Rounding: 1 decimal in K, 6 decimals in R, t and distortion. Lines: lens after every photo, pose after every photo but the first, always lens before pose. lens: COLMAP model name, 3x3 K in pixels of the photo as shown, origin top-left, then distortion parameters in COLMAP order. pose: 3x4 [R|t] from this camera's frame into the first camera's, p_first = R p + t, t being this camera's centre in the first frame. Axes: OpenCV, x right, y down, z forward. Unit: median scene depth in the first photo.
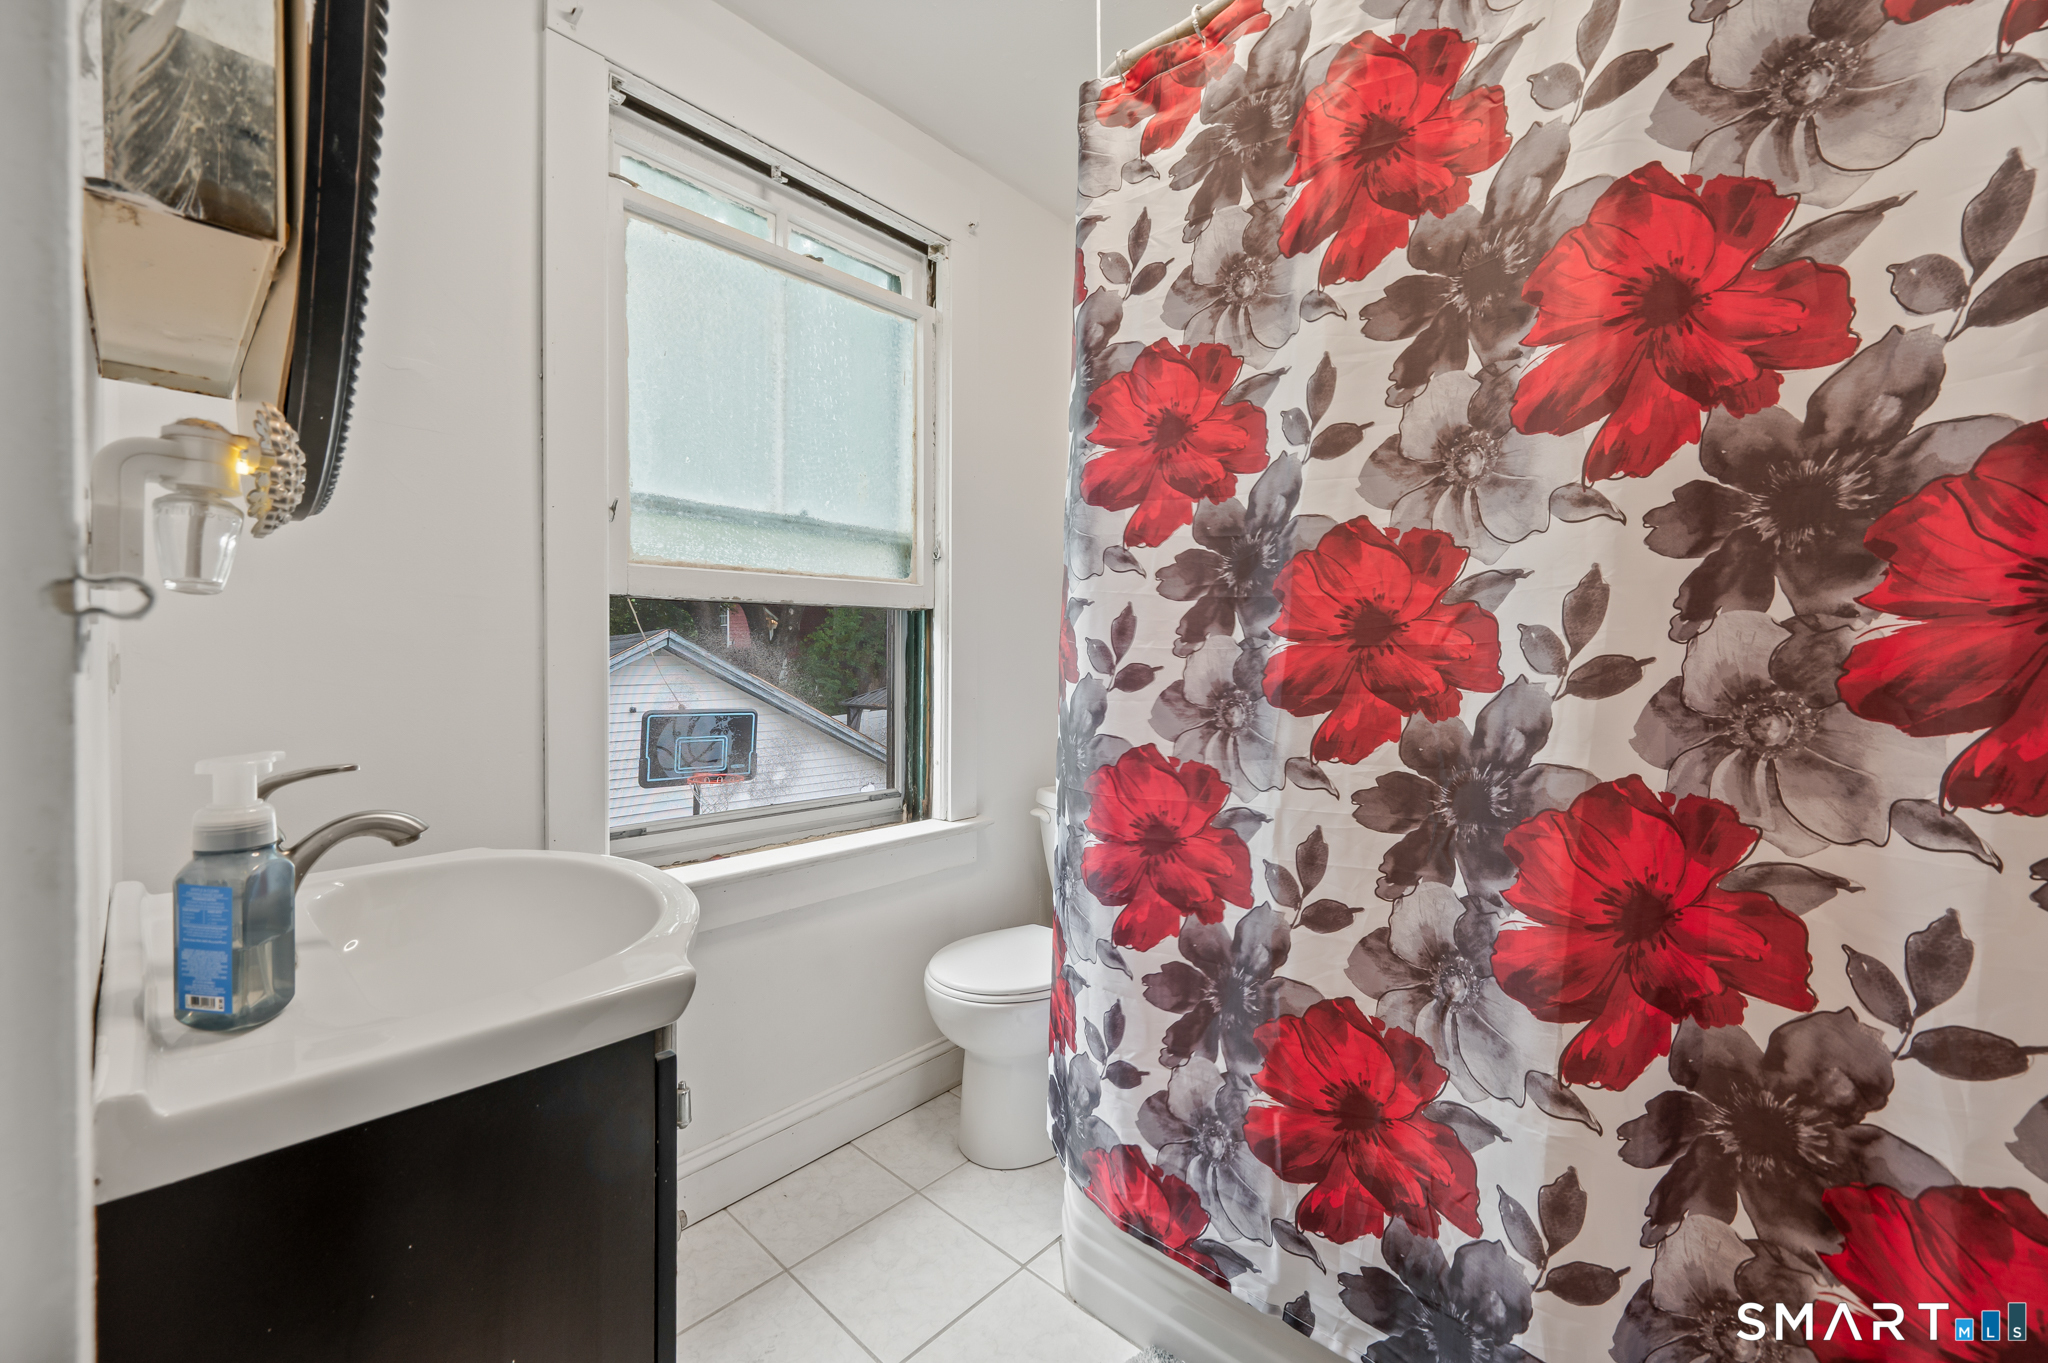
lens RADIAL K [[810.8, 0, 1024.0], [0, 810.8, 681.5], [0, 0, 1]] dist [-0.000074, 0.000034]
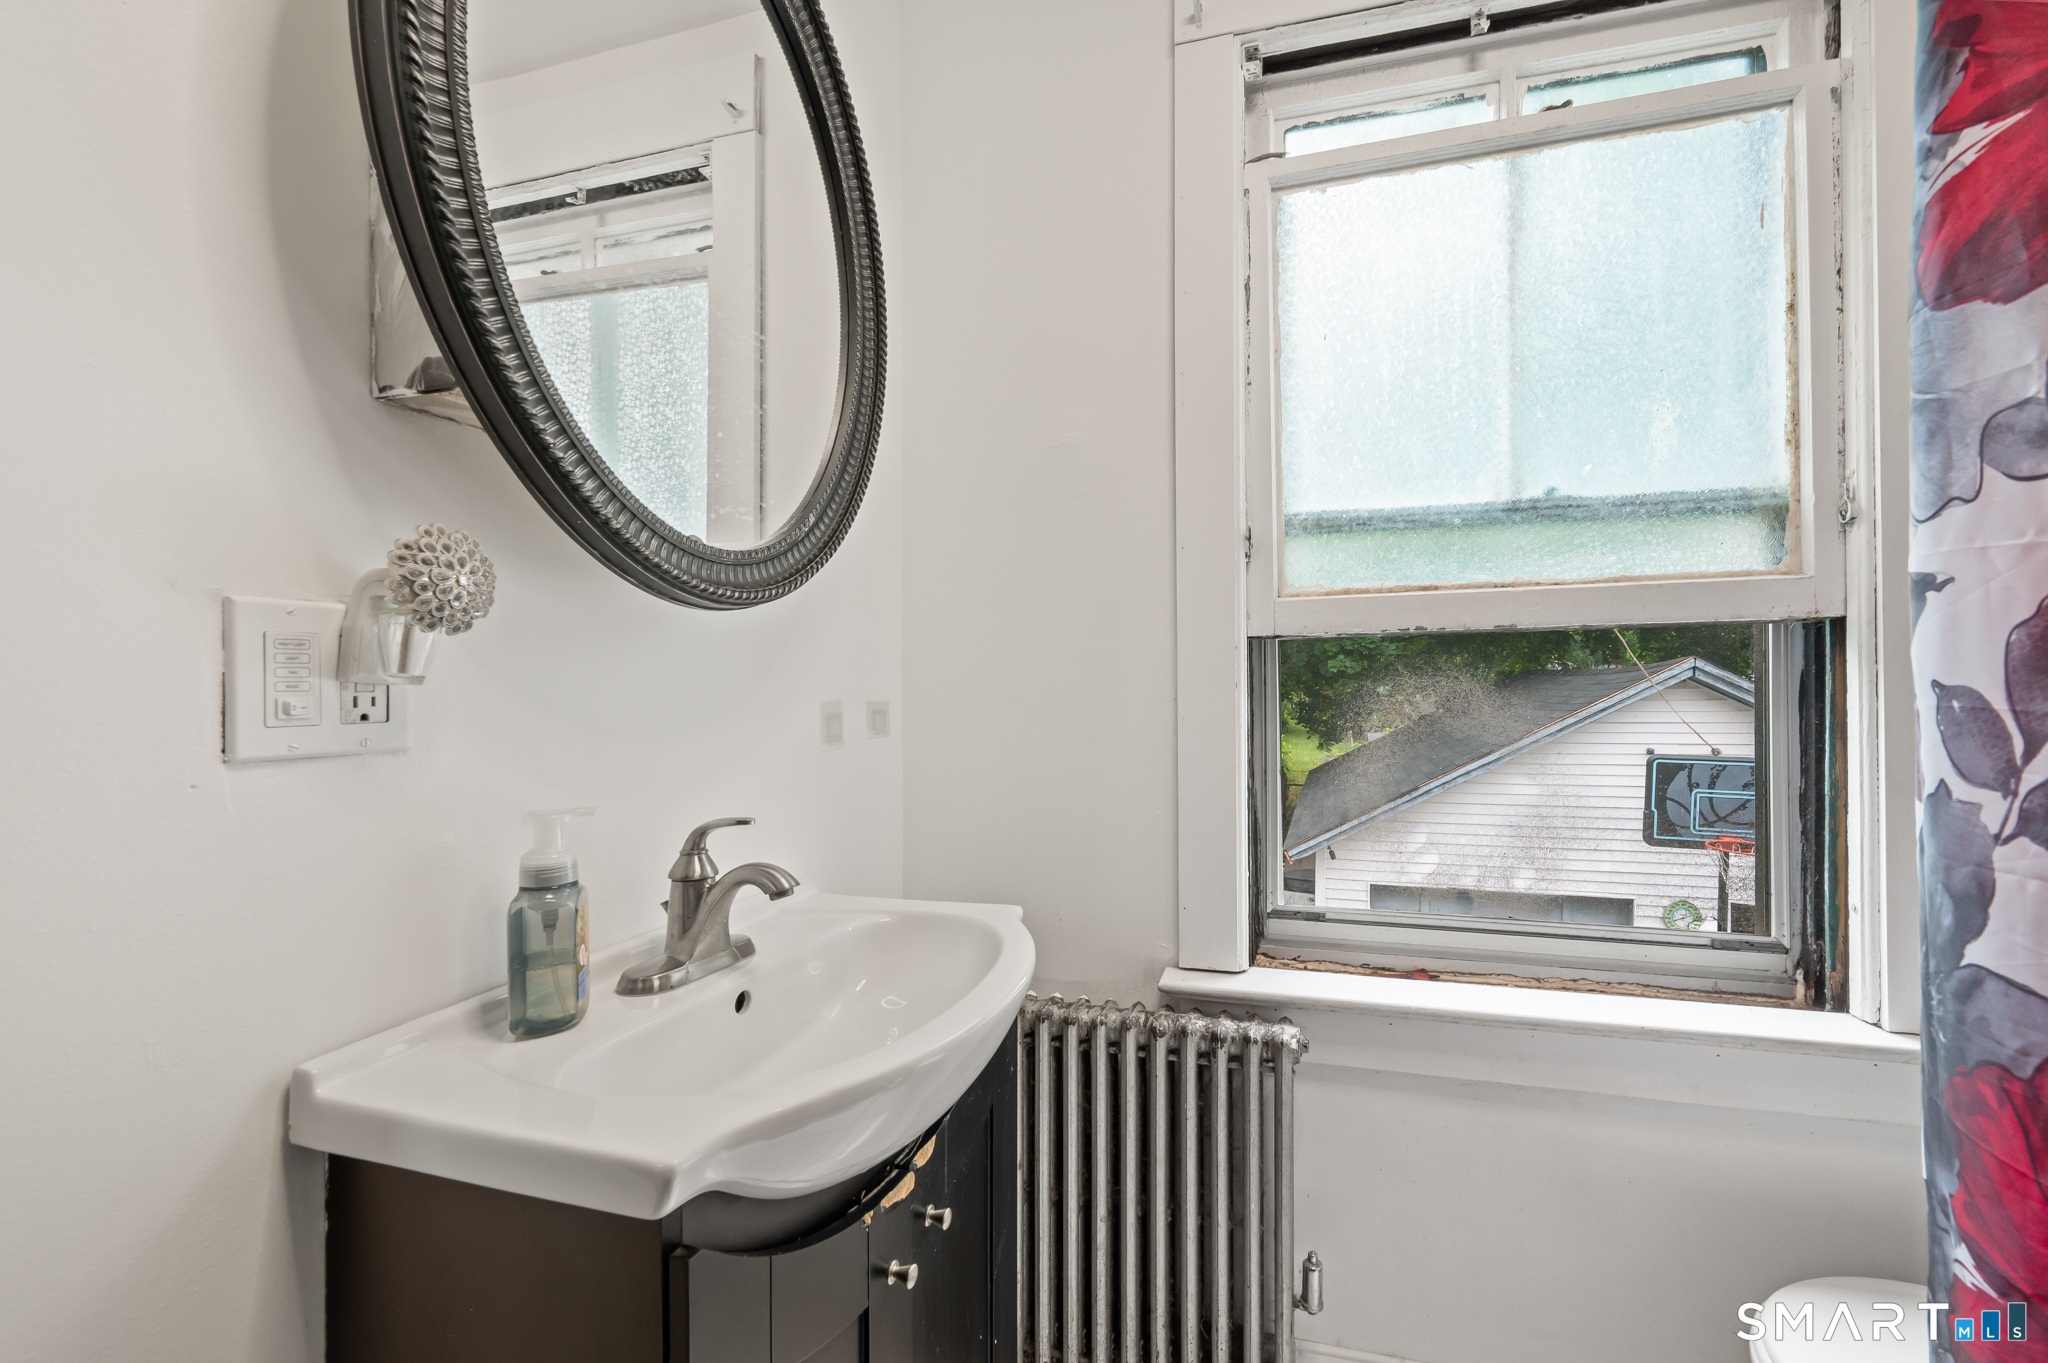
lens RADIAL K [[837.6, 0, 1025.0], [0, 837.6, 688.6], [0, 0, 1]] dist [0.002421, 0.000500]
pose [[0.466660, -0.012172, -0.884353, 0.145398], [-0.017613, 0.999579, -0.023052, -0.023603], [0.884262, 0.026333, 0.466249, 0.316487]]
